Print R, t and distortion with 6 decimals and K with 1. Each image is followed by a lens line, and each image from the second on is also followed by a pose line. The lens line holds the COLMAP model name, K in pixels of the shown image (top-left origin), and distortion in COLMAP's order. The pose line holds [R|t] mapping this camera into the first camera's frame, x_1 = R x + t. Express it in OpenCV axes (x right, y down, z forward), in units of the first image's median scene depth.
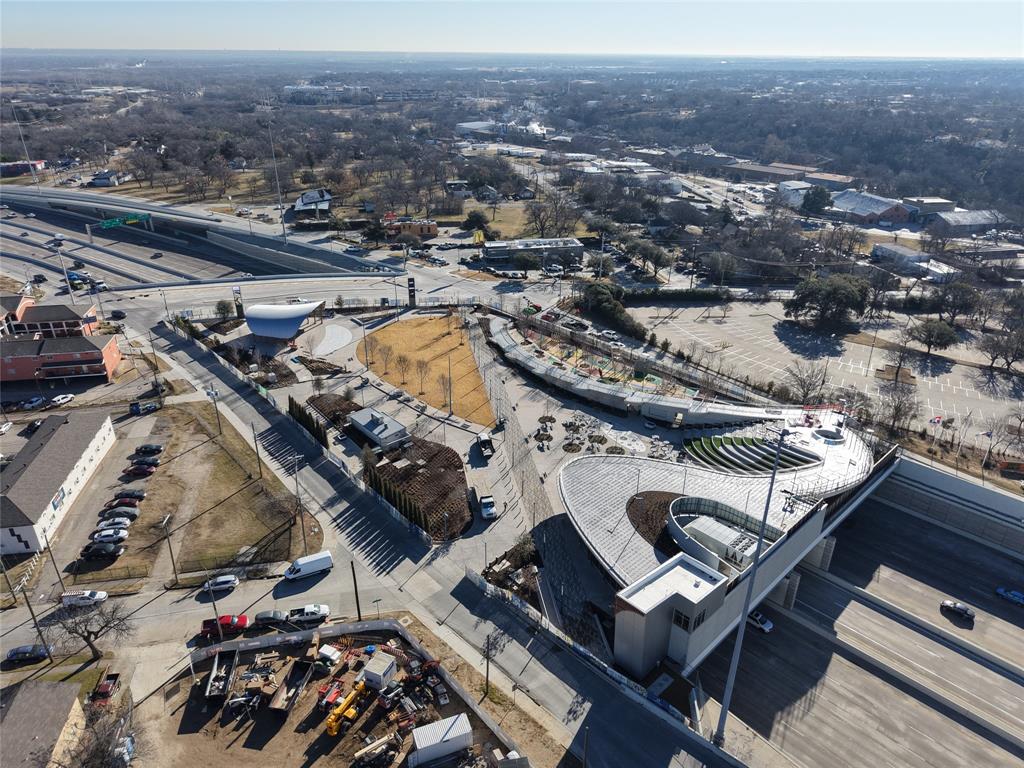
lens RADIAL K [[684.5, 0, 512.0], [0, 684.5, 384.0], [0, 0, 1]] dist [0.004263, -0.002779]
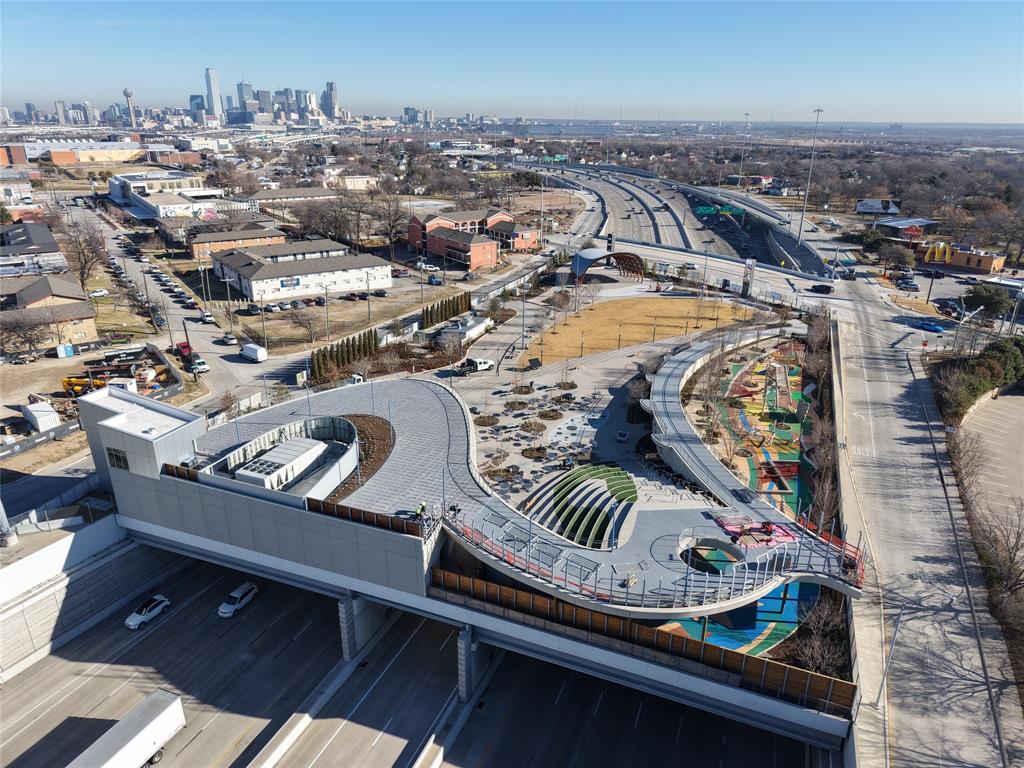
lens RADIAL K [[684.5, 0, 512.0], [0, 684.5, 384.0], [0, 0, 1]] dist [0.004263, -0.002779]
pose [[0.412994, 0.327878, -0.849666, 0.606182], [-0.398200, 0.904054, 0.155314, -0.040426], [0.819068, 0.274193, 0.503930, 0.480579]]
